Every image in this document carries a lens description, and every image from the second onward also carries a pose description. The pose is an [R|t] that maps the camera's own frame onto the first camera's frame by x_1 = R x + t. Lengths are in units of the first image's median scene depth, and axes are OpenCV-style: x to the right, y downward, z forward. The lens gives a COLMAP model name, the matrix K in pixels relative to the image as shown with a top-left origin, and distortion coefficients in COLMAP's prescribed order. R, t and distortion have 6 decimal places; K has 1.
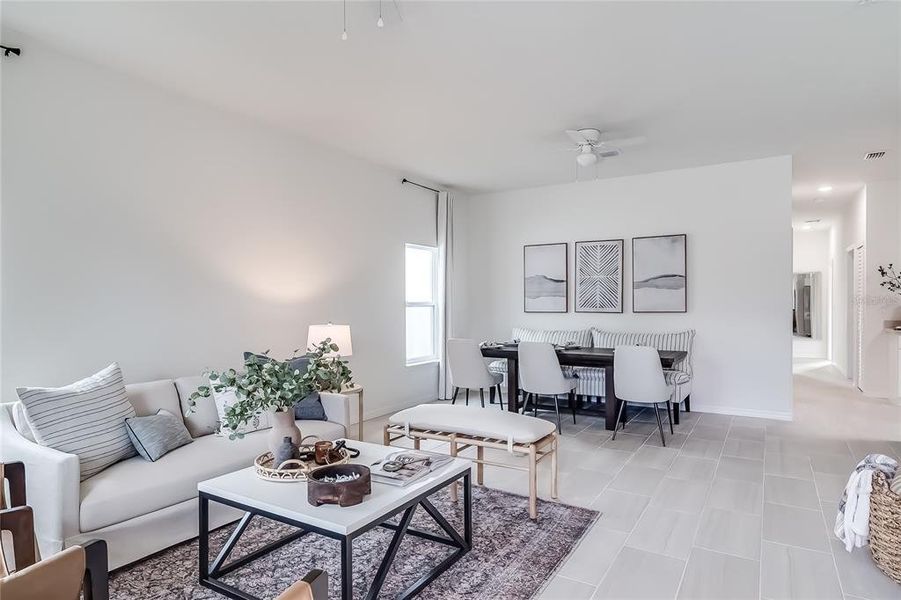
lens RADIAL K [[533.2, 0, 451.1], [0, 533.2, 302.9], [0, 0, 1]] dist [0.004044, 0.001552]
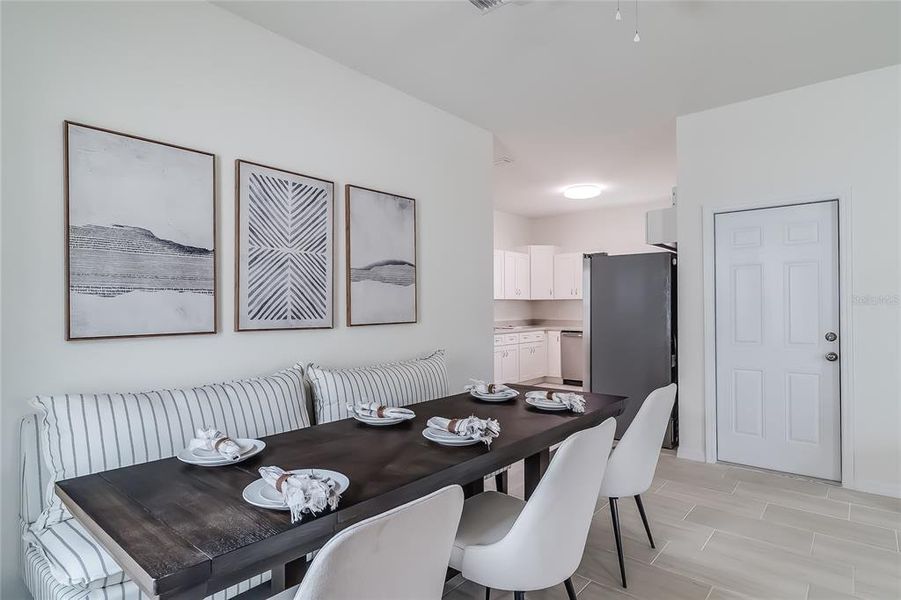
lens RADIAL K [[491.9, 0, 456.0], [0, 491.9, 306.1], [0, 0, 1]] dist [-0.001053, -0.000790]
pose [[0.128759, 0.003753, 0.991669, -0.121758], [0.007226, 0.999963, -0.004723, 0.001111], [-0.991650, 0.007774, 0.128728, 0.811549]]
